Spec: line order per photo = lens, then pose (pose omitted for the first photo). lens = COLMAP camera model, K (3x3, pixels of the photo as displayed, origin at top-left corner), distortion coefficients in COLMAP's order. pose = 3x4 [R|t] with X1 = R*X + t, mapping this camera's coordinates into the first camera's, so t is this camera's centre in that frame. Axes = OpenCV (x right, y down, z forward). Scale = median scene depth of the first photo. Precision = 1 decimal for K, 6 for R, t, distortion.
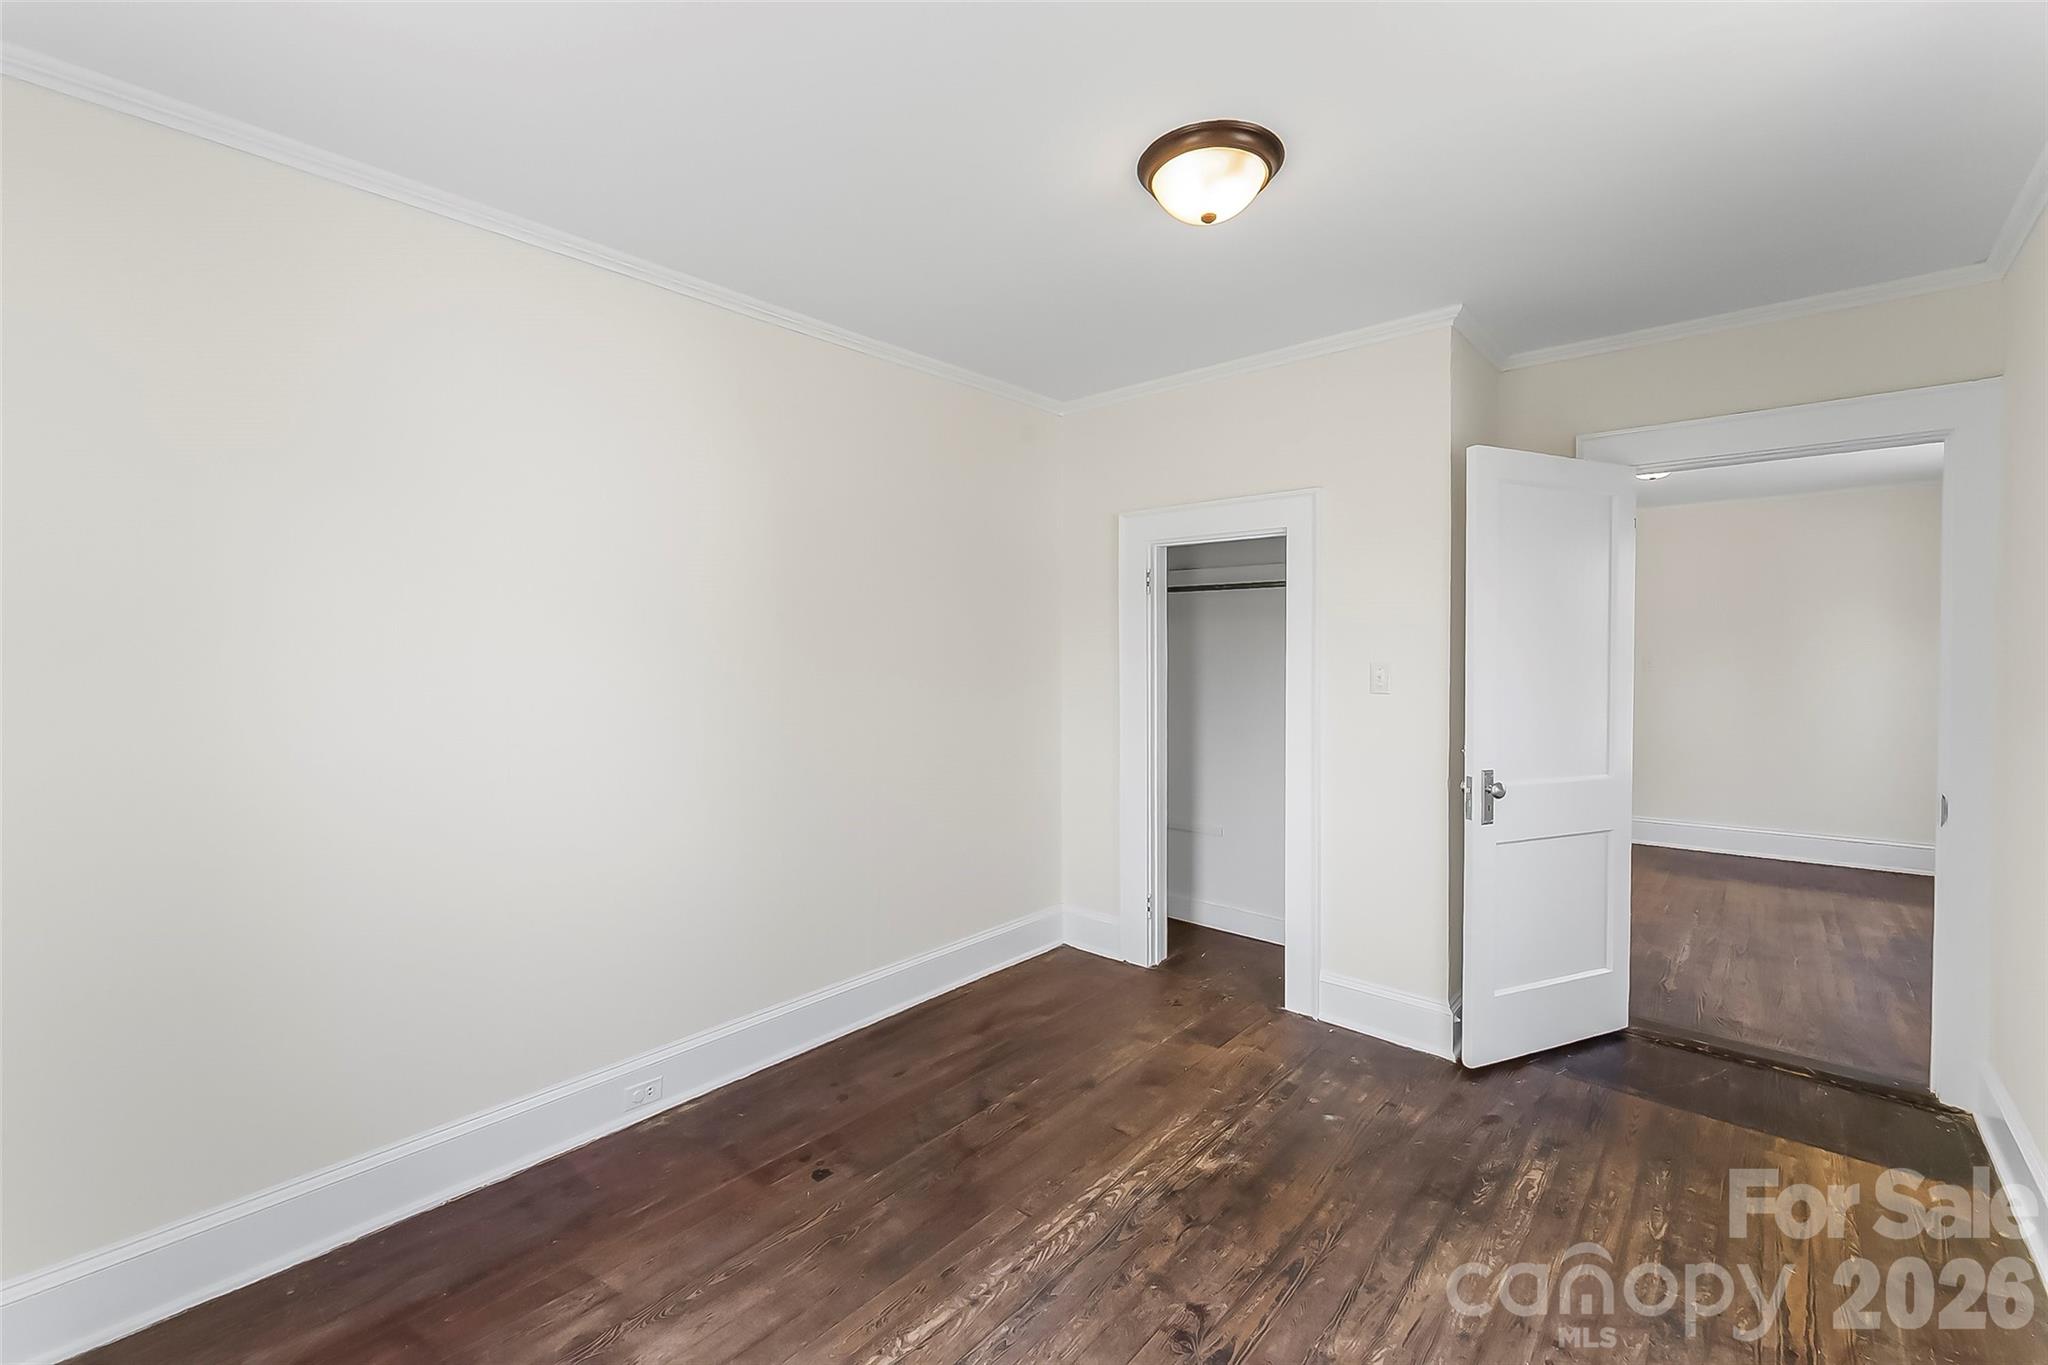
lens RADIAL K [[932.2, 0, 1035.9], [0, 932.2, 672.2], [0, 0, 1]] dist [-0.001665, -0.000433]
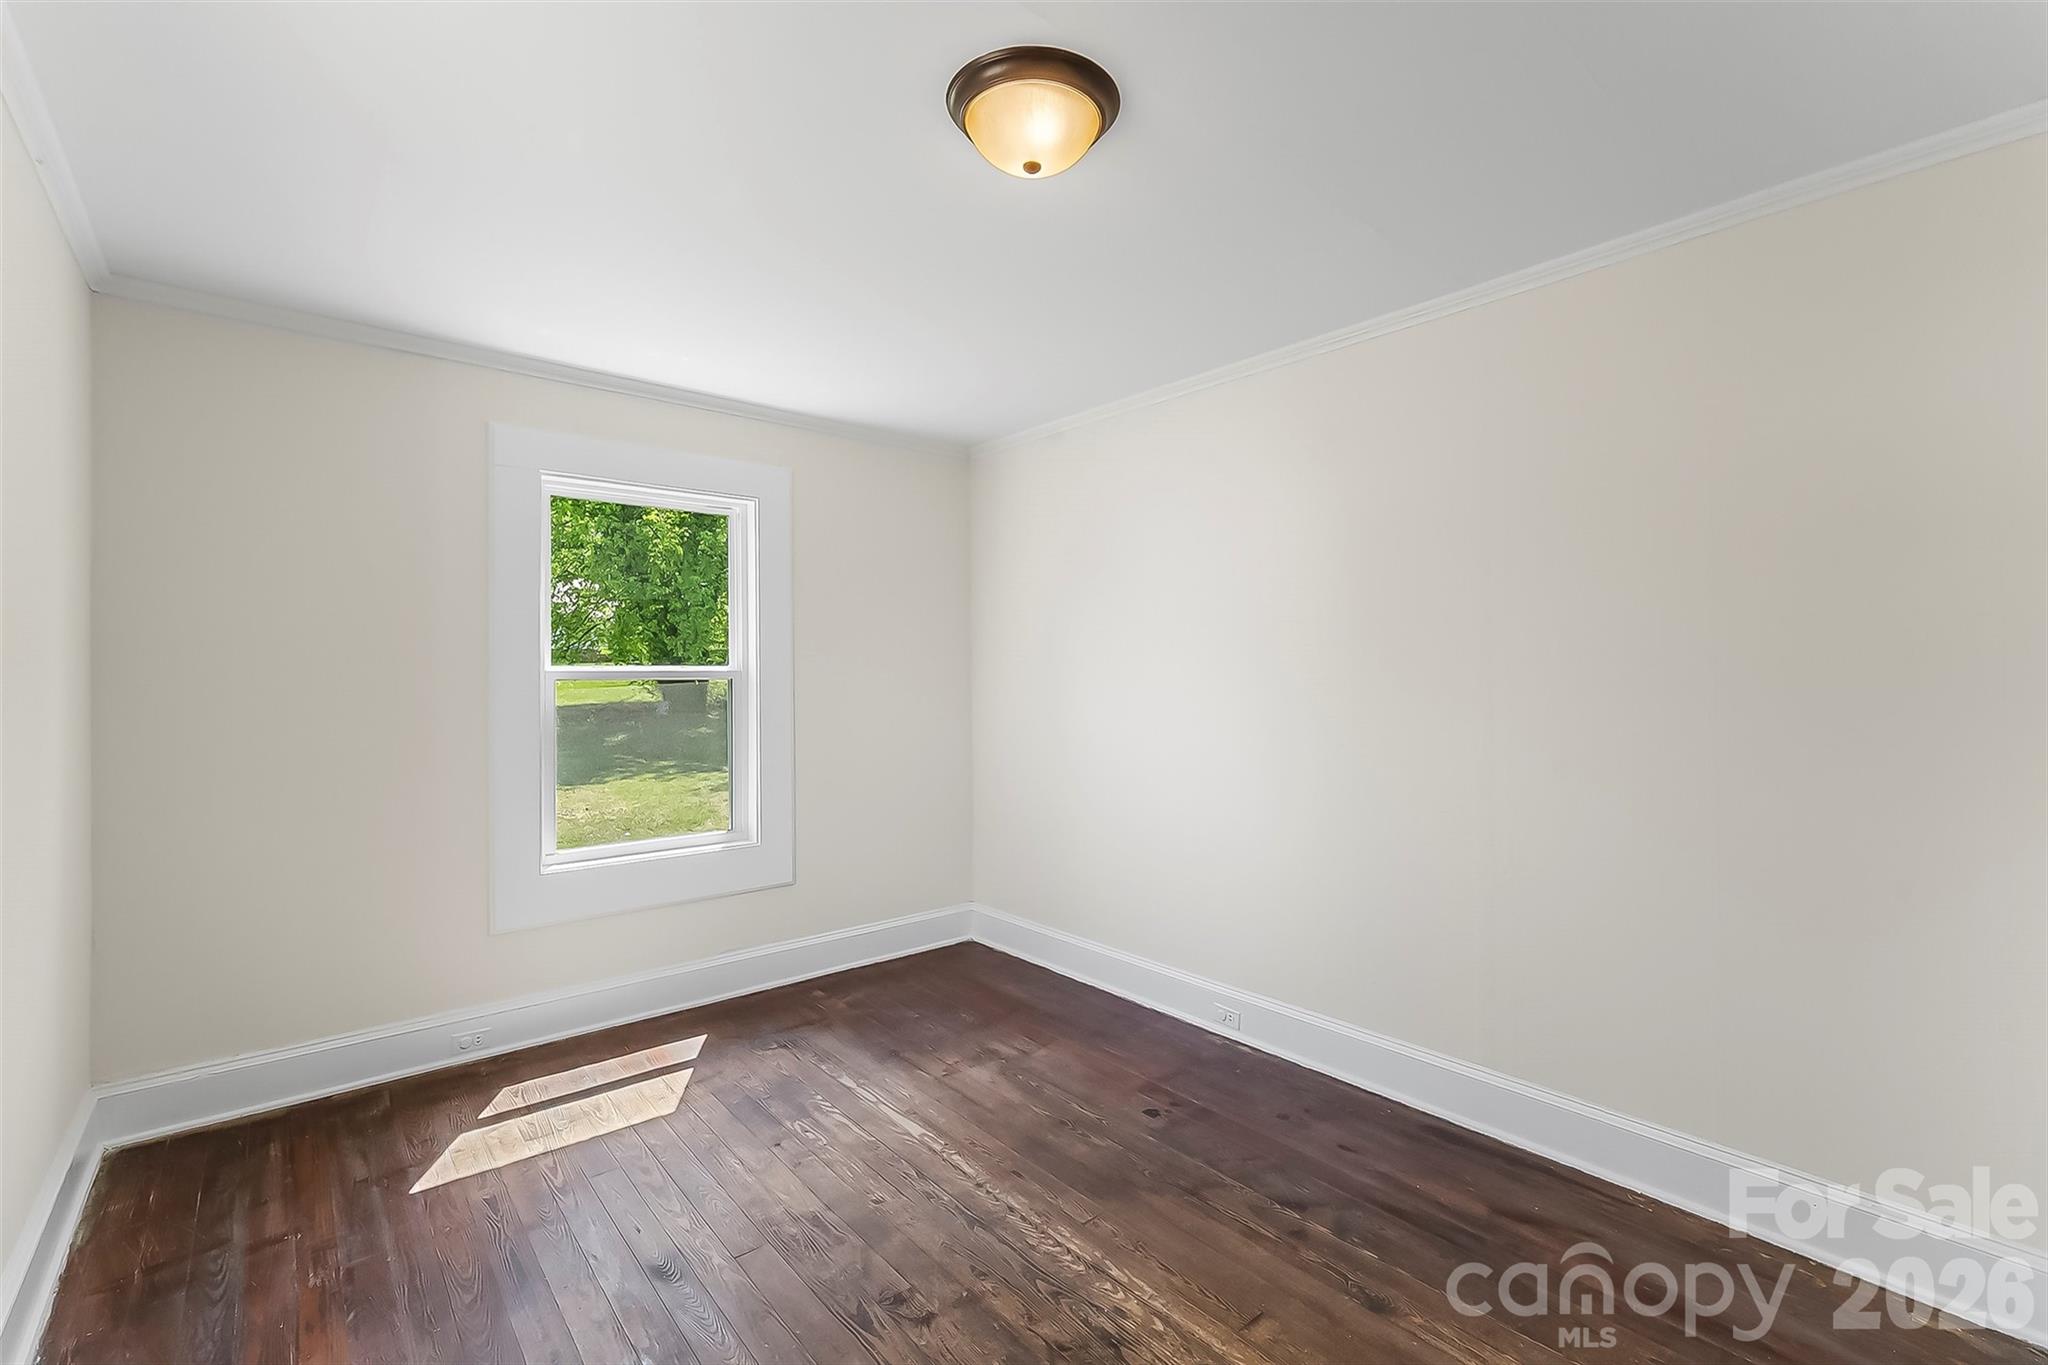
lens RADIAL K [[820.9, 0, 1015.0], [0, 820.9, 691.5], [0, 0, 1]] dist [-0.001213, -0.000185]
pose [[-0.170125, 0.022306, -0.985170, 0.853788], [-0.022647, 0.999391, 0.026539, -0.029313], [0.985162, 0.026827, -0.169517, 1.017734]]
